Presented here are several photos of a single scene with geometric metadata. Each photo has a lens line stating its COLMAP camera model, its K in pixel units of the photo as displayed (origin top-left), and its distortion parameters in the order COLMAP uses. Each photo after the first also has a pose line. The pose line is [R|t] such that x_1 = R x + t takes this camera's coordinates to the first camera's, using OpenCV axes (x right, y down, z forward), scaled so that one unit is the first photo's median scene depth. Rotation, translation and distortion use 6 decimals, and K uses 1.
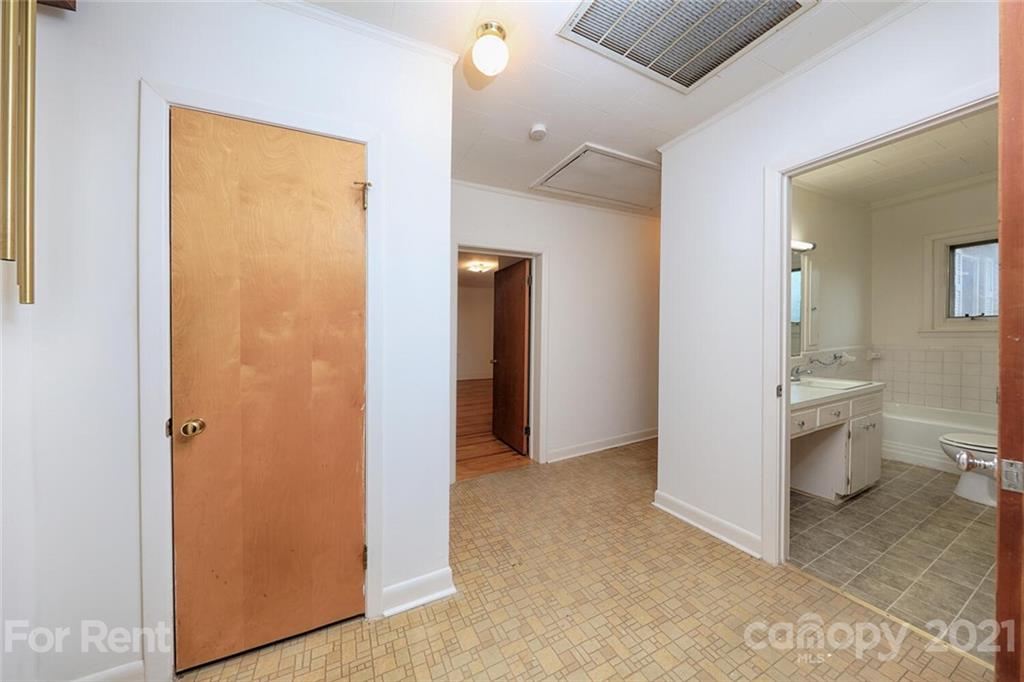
lens RADIAL K [[344.9, 0, 513.2], [0, 344.9, 333.3], [0, 0, 1]] dist [-0.001265, -0.000060]
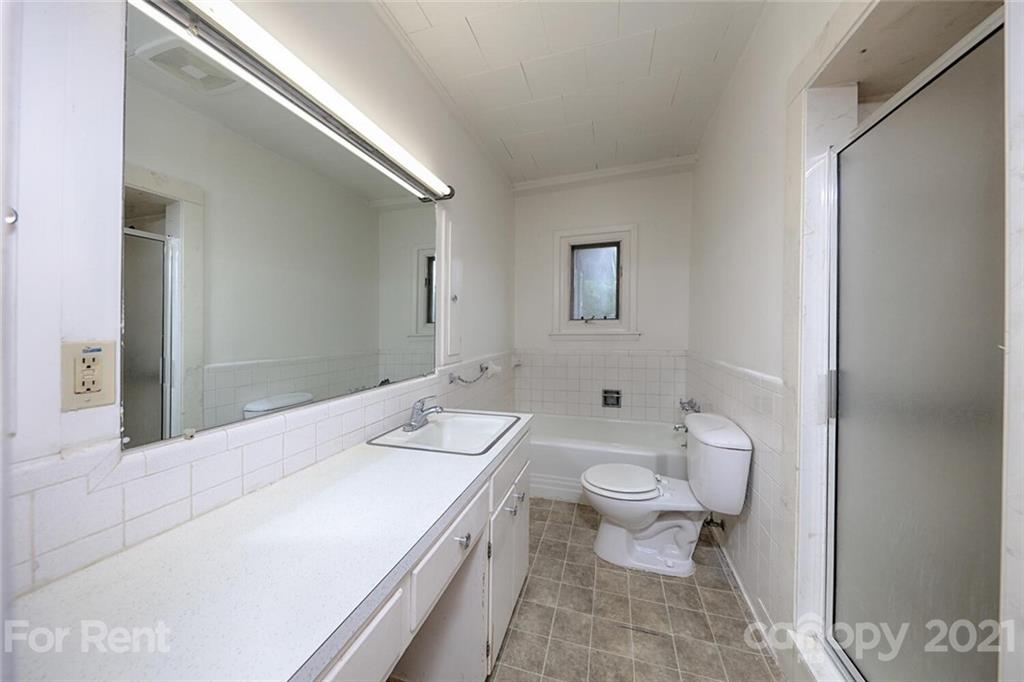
lens RADIAL K [[344.9, 0, 509.8], [0, 344.9, 336.1], [0, 0, 1]] dist [-0.001265, -0.000060]
pose [[0.694794, -0.000705, 0.719209, 0.483096], [-0.000765, 0.999998, 0.001719, -0.001661], [-0.719209, -0.001744, 0.694792, 0.480652]]
